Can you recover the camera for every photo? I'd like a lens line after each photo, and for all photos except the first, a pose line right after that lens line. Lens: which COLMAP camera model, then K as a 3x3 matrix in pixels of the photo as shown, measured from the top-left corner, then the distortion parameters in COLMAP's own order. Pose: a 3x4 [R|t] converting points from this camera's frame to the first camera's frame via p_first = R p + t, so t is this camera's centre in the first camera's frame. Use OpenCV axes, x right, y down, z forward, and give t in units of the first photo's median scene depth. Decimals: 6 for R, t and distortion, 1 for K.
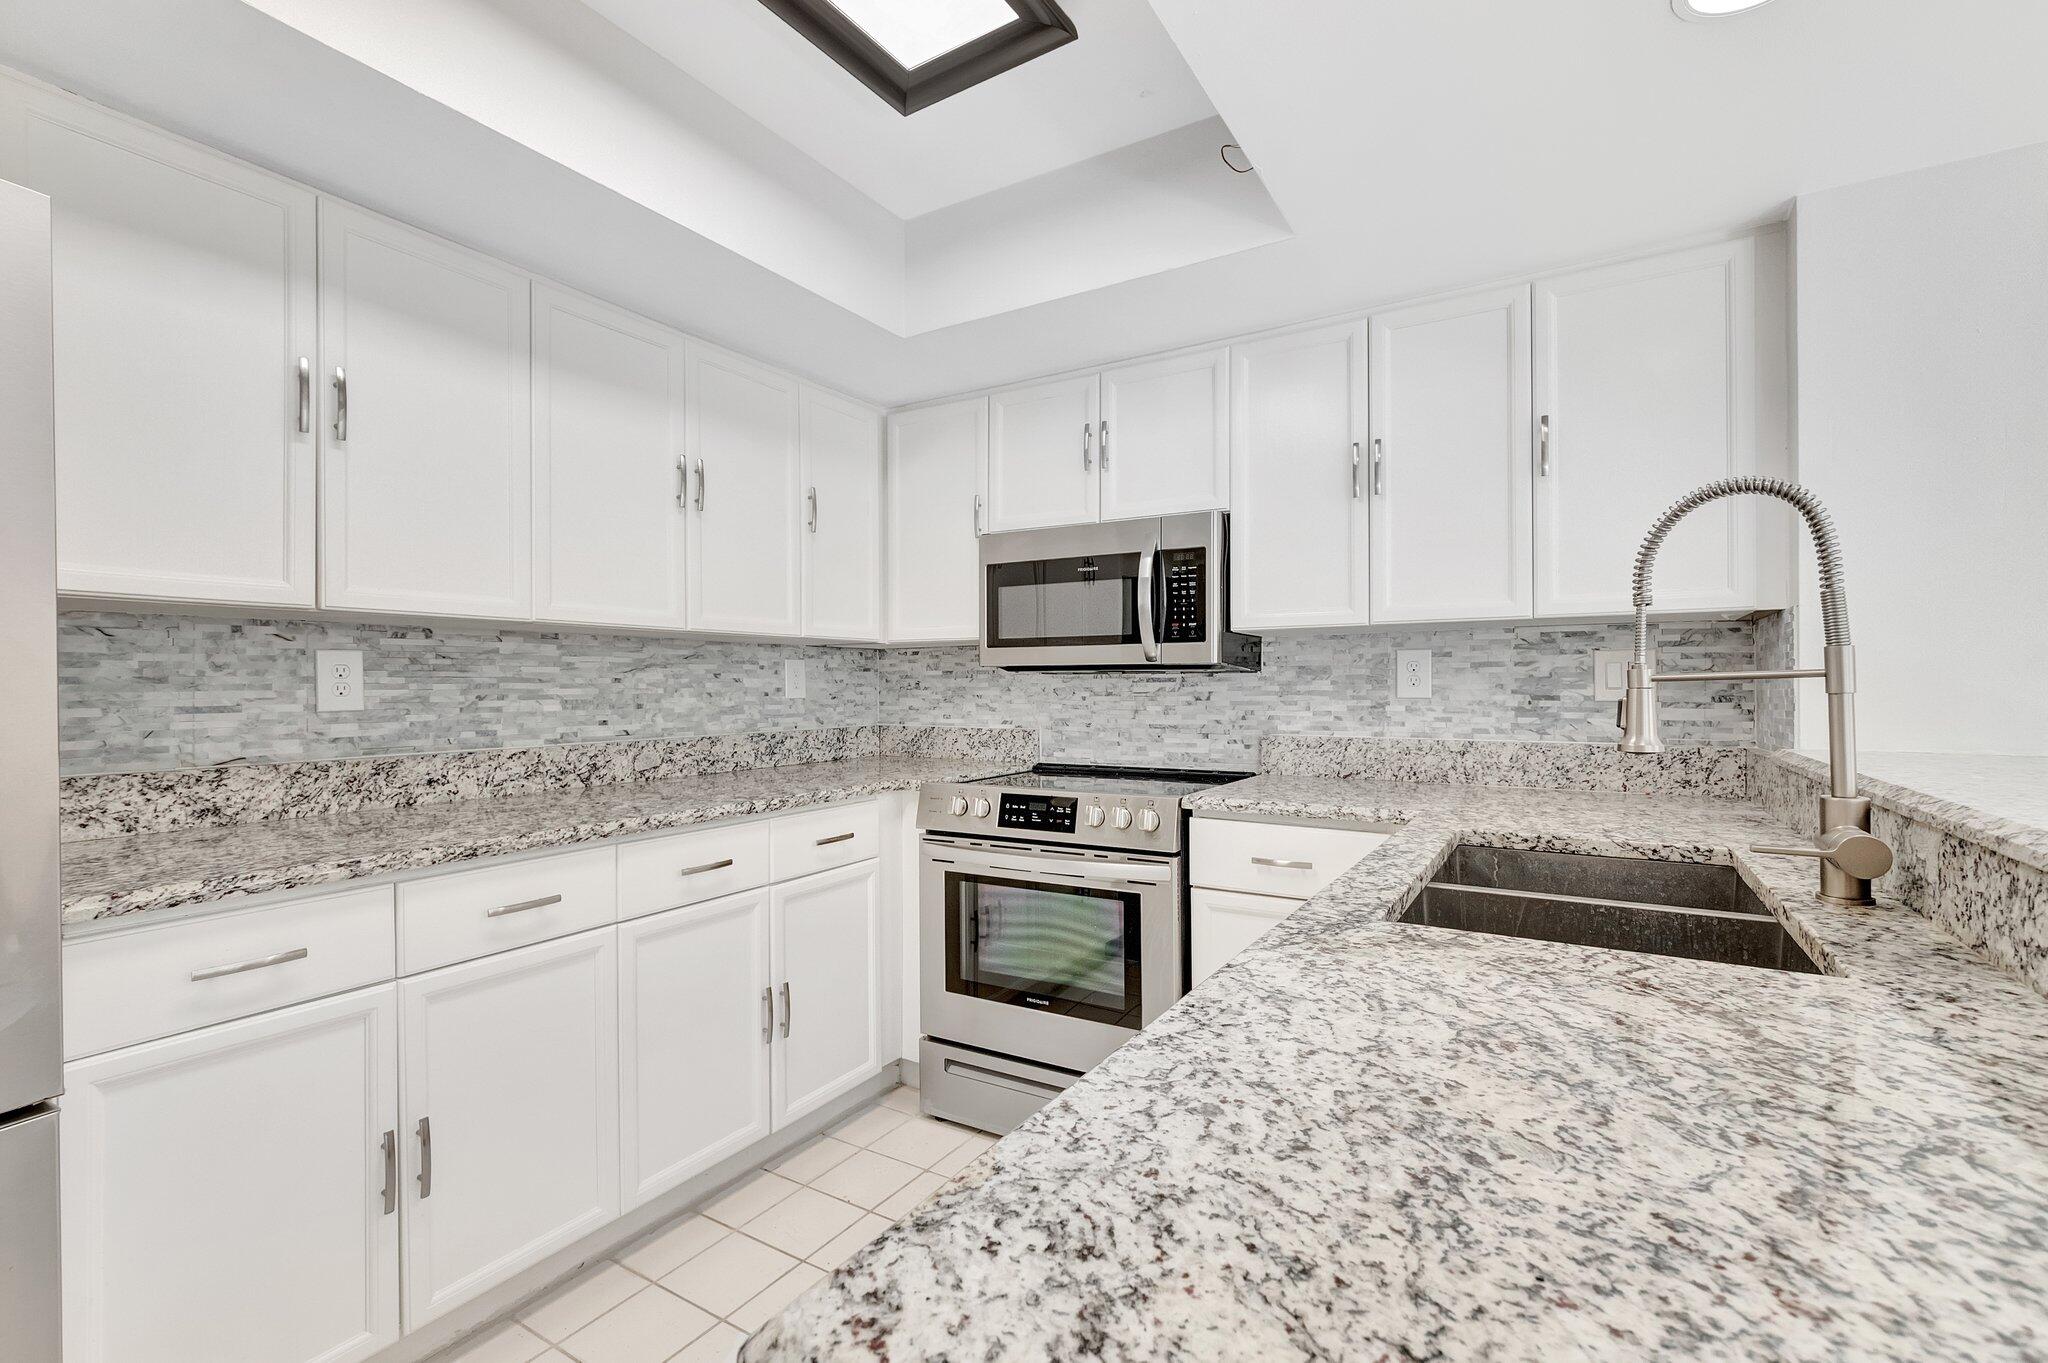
lens RADIAL K [[909.1, 0, 1036.9], [0, 909.1, 686.9], [0, 0, 1]] dist [0.002005, -0.003774]
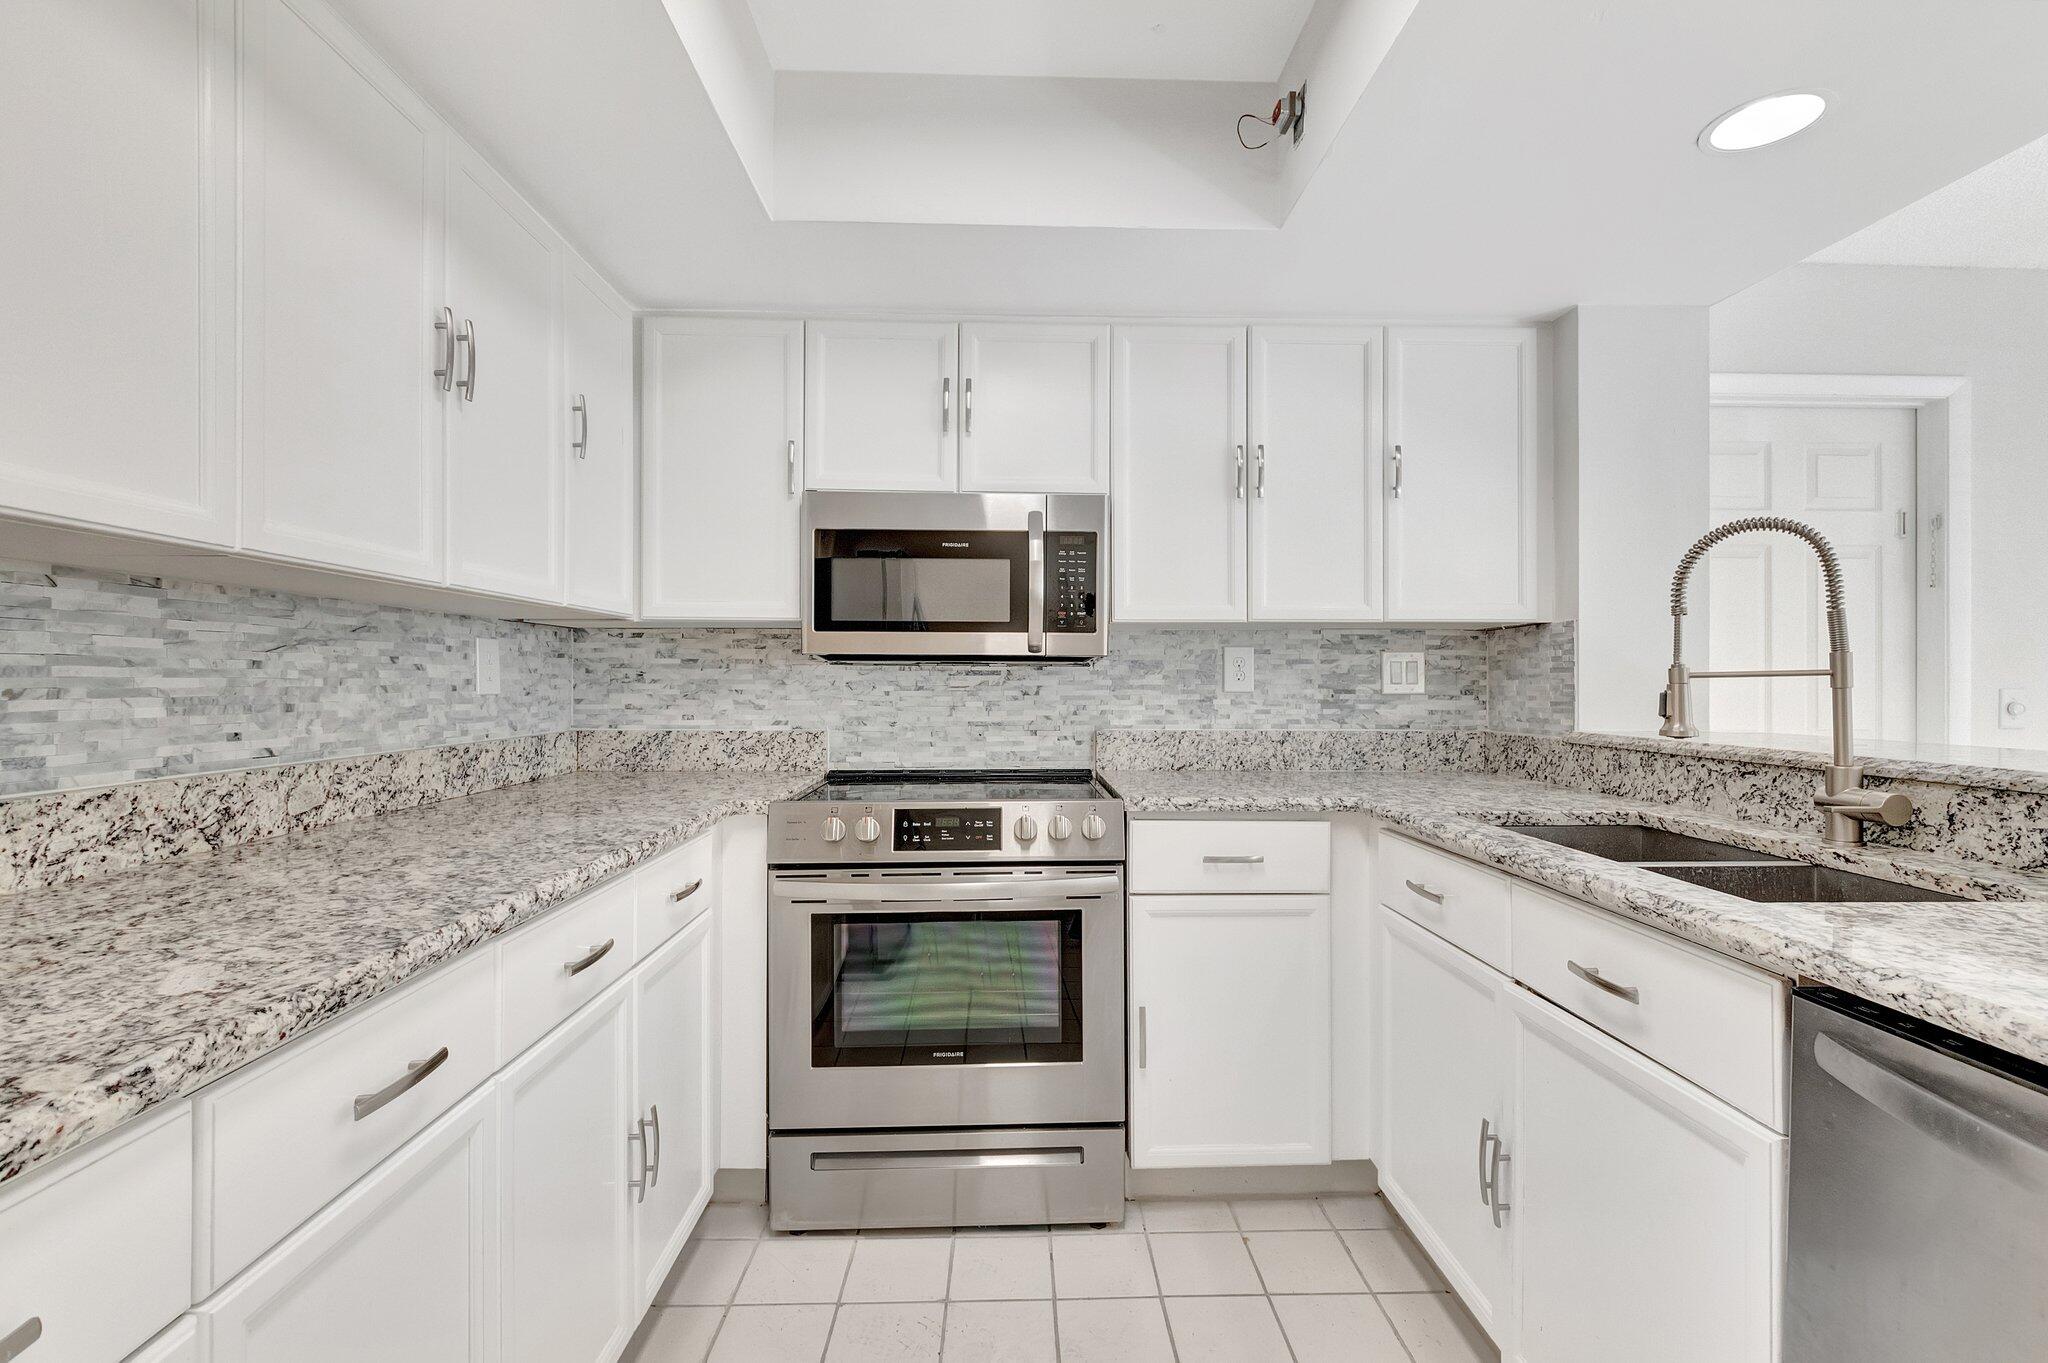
lens RADIAL K [[909.1, 0, 1035.8], [0, 909.1, 679.8], [0, 0, 1]] dist [0.002005, -0.003774]
pose [[0.838015, 0.005739, 0.545616, -0.381606], [-0.004426, 0.999983, -0.003721, 0.002956], [-0.545629, 0.000703, 0.838027, 0.244806]]
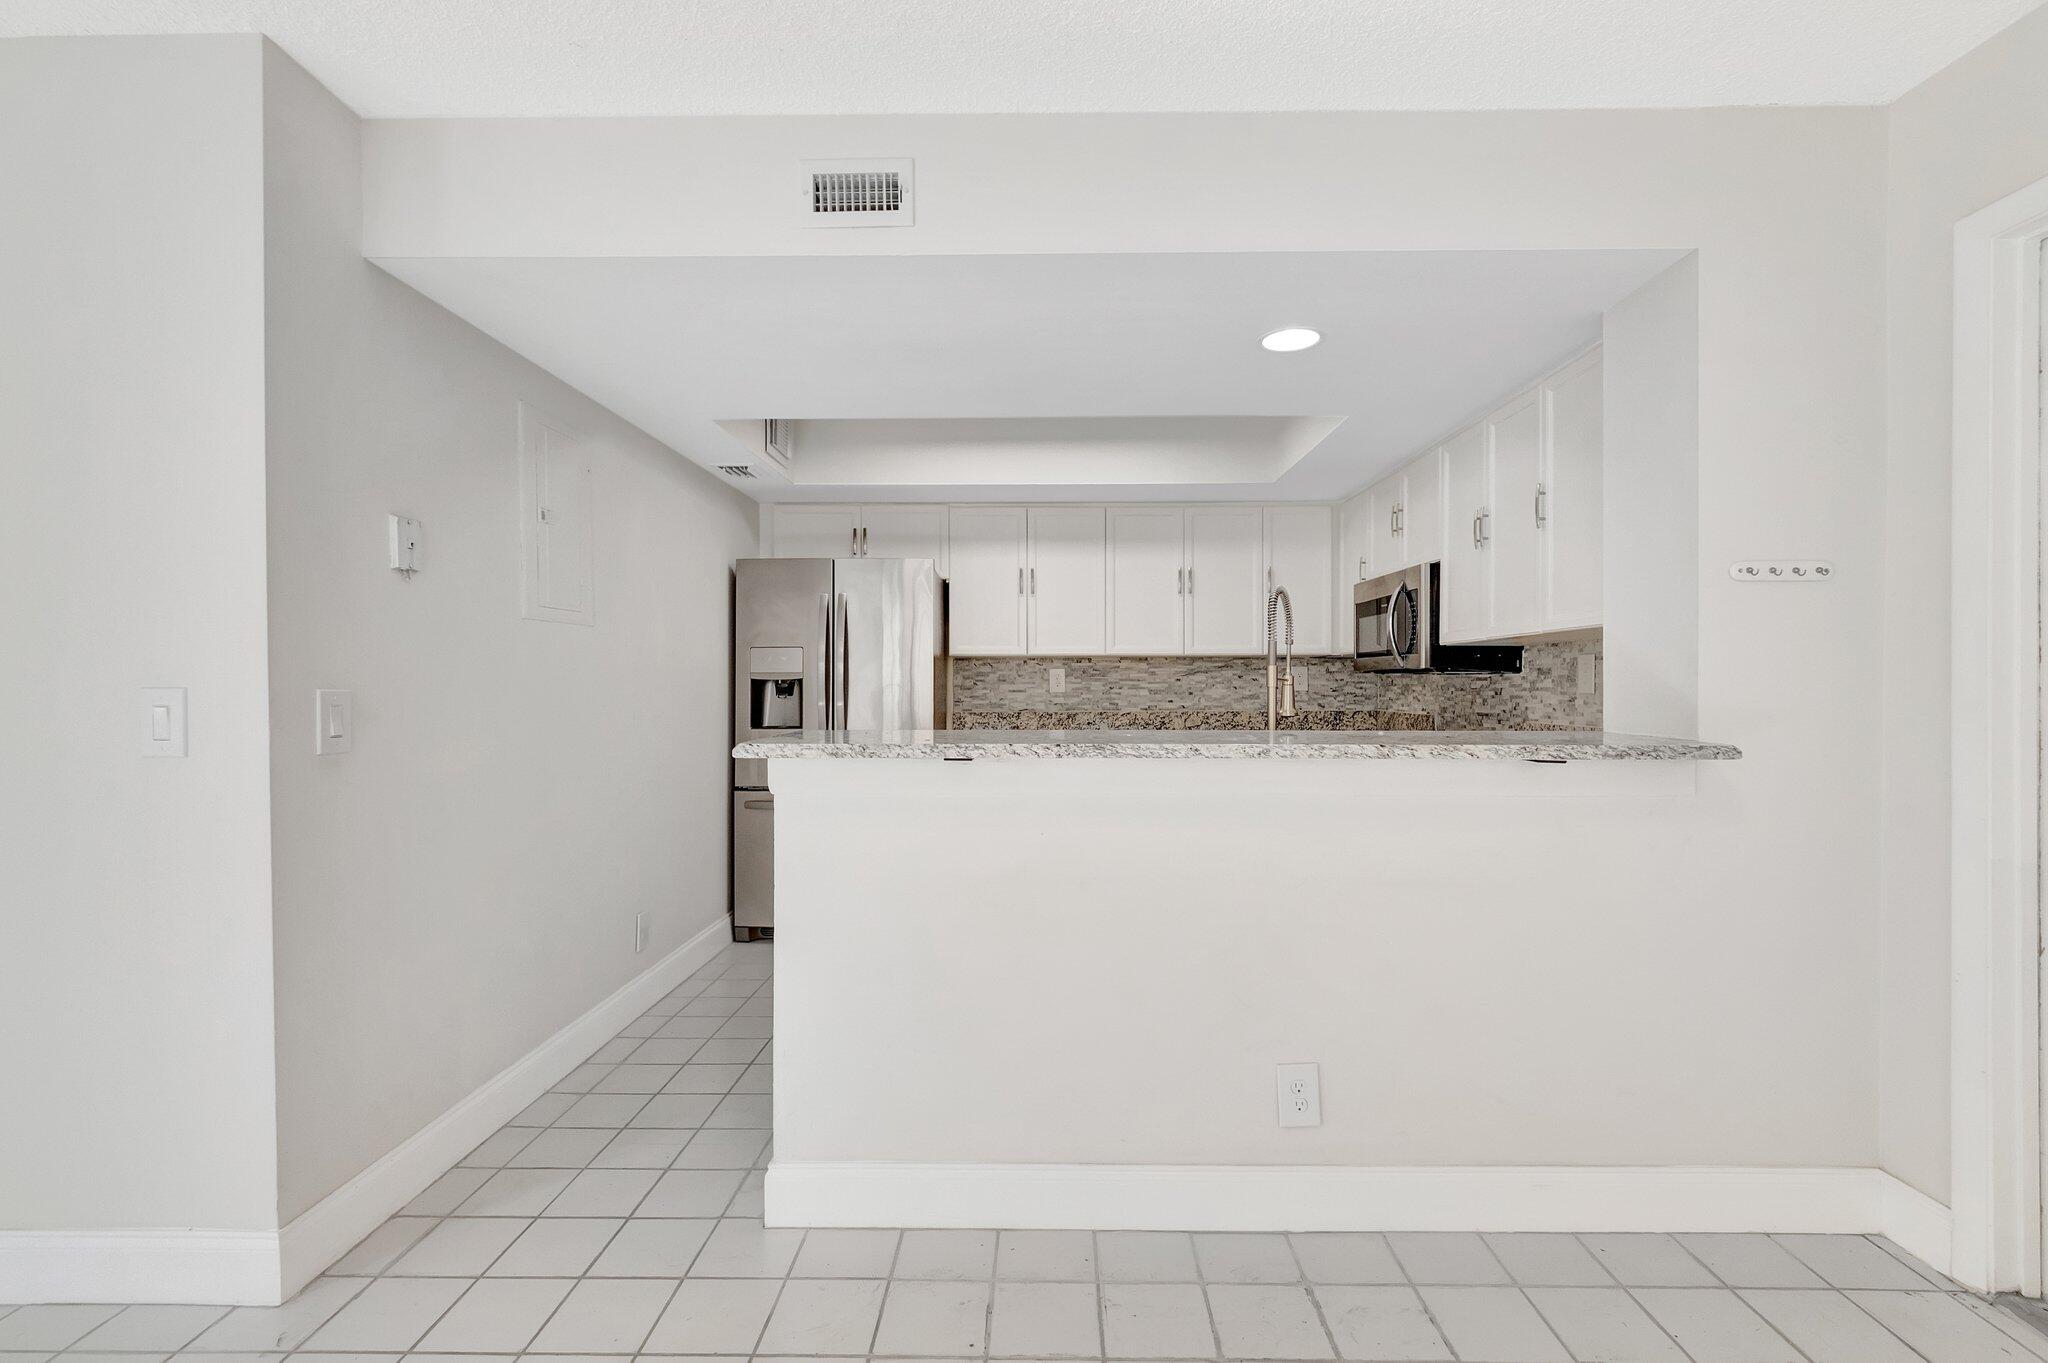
lens RADIAL K [[909.1, 0, 1032.6], [0, 909.1, 685.0], [0, 0, 1]] dist [0.002005, -0.003774]
pose [[0.504533, 0.003416, -0.863386, 1.139327], [-0.001653, 0.999994, 0.002990, -0.001910], [0.863391, -0.000081, 0.504535, -0.276092]]
